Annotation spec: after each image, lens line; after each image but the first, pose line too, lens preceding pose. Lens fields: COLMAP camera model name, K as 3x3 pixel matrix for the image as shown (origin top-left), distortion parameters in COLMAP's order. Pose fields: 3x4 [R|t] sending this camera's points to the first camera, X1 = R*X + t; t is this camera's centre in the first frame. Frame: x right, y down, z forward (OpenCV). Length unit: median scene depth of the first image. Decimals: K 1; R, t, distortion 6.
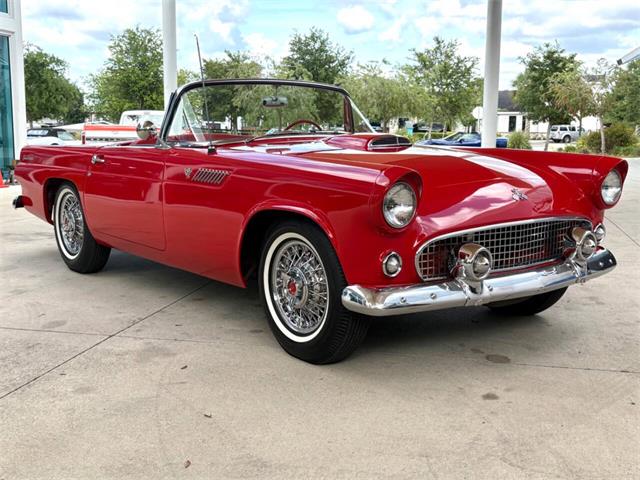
lens RADIAL K [[797.9, 0, 301.5], [0, 797.9, 242.4], [0, 0, 1]] dist [0.117525, -0.375260]
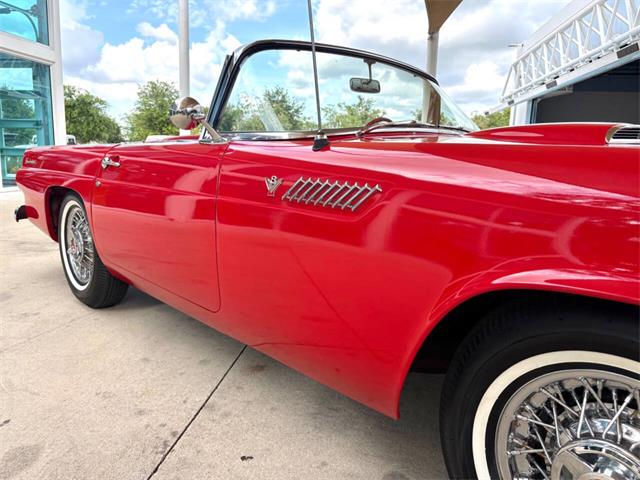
lens RADIAL K [[494.4, 0, 309.1], [0, 494.4, 238.9], [0, 0, 1]] dist [0.021952, -0.004422]
pose [[0.995273, 0.008393, 0.096749, -0.119508], [-0.010897, 0.999618, 0.025379, -0.048151], [-0.096499, -0.026314, 0.994985, 0.539139]]
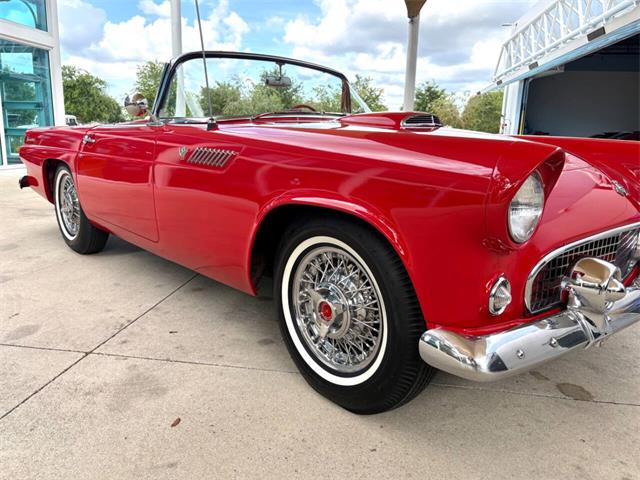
lens RADIAL K [[494.4, 0, 309.1], [0, 494.4, 238.9], [0, 0, 1]] dist [0.021952, -0.004422]
pose [[0.995971, 0.004762, 0.089550, -0.046551], [-0.010574, 0.997859, 0.064548, -0.026506], [-0.089050, -0.065235, 0.993889, 0.381413]]
